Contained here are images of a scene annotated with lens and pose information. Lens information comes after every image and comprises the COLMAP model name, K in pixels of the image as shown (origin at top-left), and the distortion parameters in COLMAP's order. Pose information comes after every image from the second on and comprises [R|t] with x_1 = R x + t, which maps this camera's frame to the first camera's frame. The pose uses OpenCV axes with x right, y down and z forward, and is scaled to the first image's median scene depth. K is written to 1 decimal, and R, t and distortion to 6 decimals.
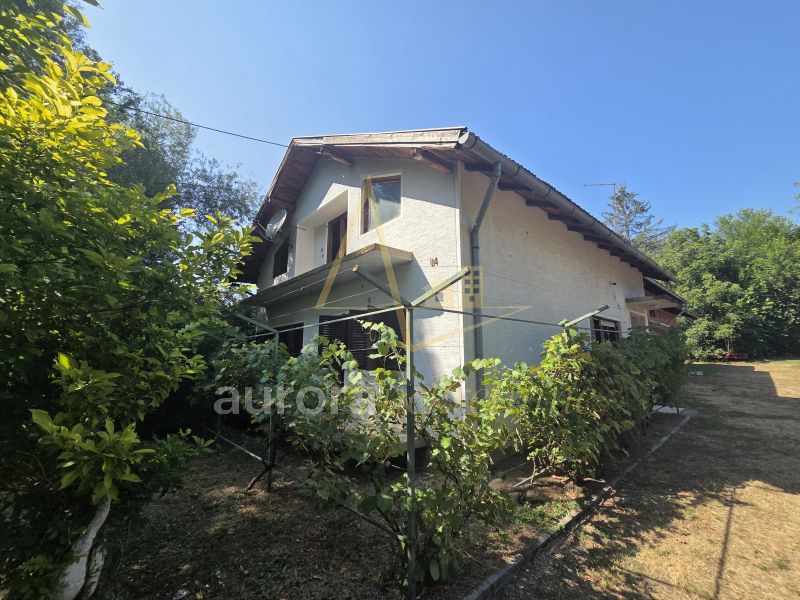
lens RADIAL K [[328.8, 0, 398.0], [0, 328.8, 302.9], [0, 0, 1]] dist [0.002638, 0.000454]
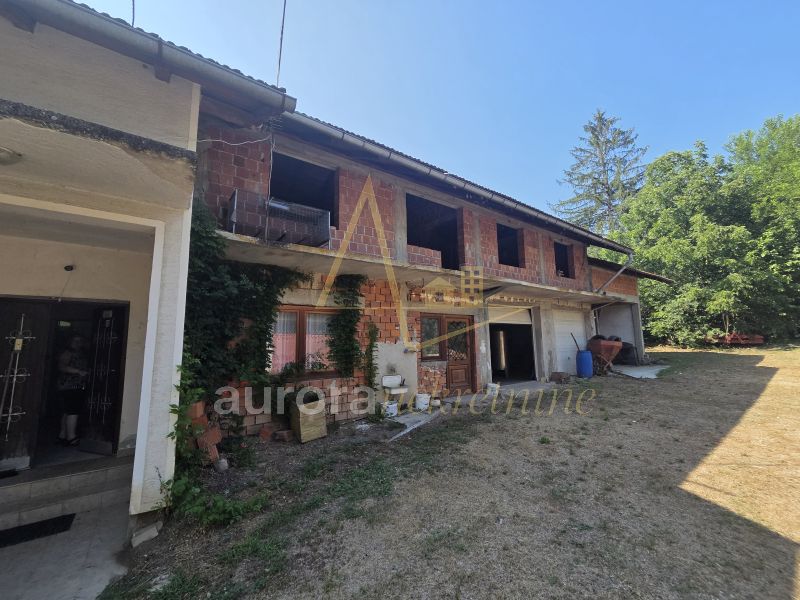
lens RADIAL K [[328.8, 0, 401.6], [0, 328.8, 299.9], [0, 0, 1]] dist [0.002638, 0.000454]
pose [[0.996145, -0.025095, -0.084056, 2.259276], [0.028133, 0.998986, 0.035156, 0.227764], [0.083088, -0.037386, 0.995841, 1.647364]]
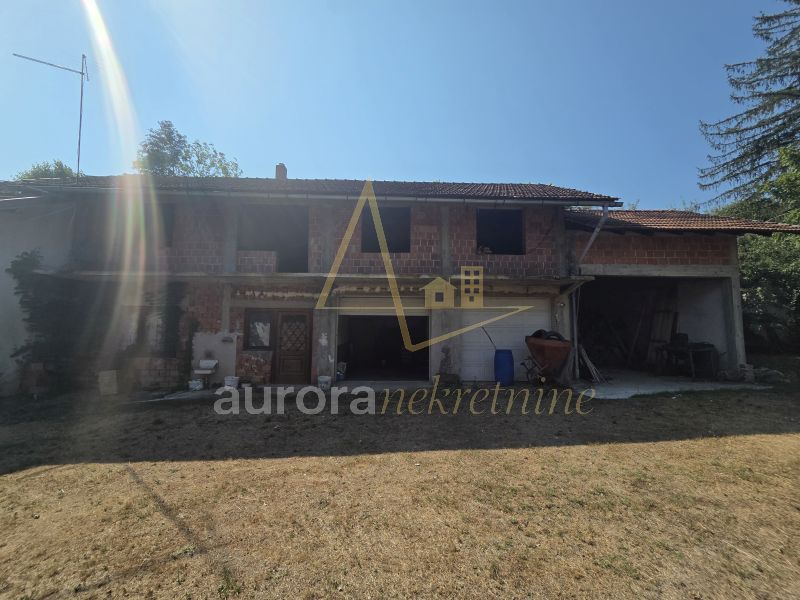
lens RADIAL K [[328.8, 0, 394.4], [0, 328.8, 300.5], [0, 0, 1]] dist [0.002638, 0.000454]
pose [[0.763307, -0.043553, -0.644566, 4.023274], [0.096511, 0.994216, 0.047112, 0.297631], [0.638786, -0.098169, 0.763096, 2.351570]]
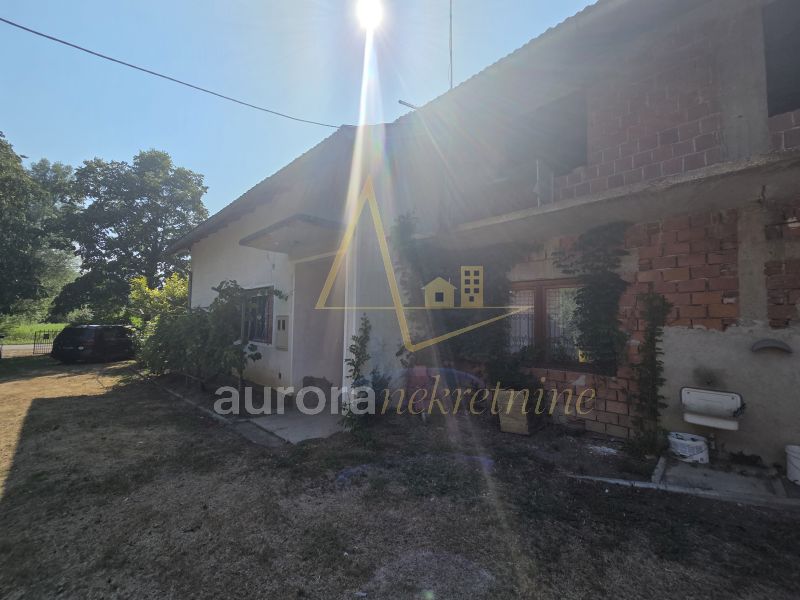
lens RADIAL K [[328.8, 0, 398.1], [0, 328.8, 293.7], [0, 0, 1]] dist [0.002638, 0.000454]
pose [[0.065759, -0.079115, -0.994694, 2.809549], [0.150729, 0.986201, -0.068474, 0.327320], [0.986386, -0.145426, 0.076777, 2.308590]]
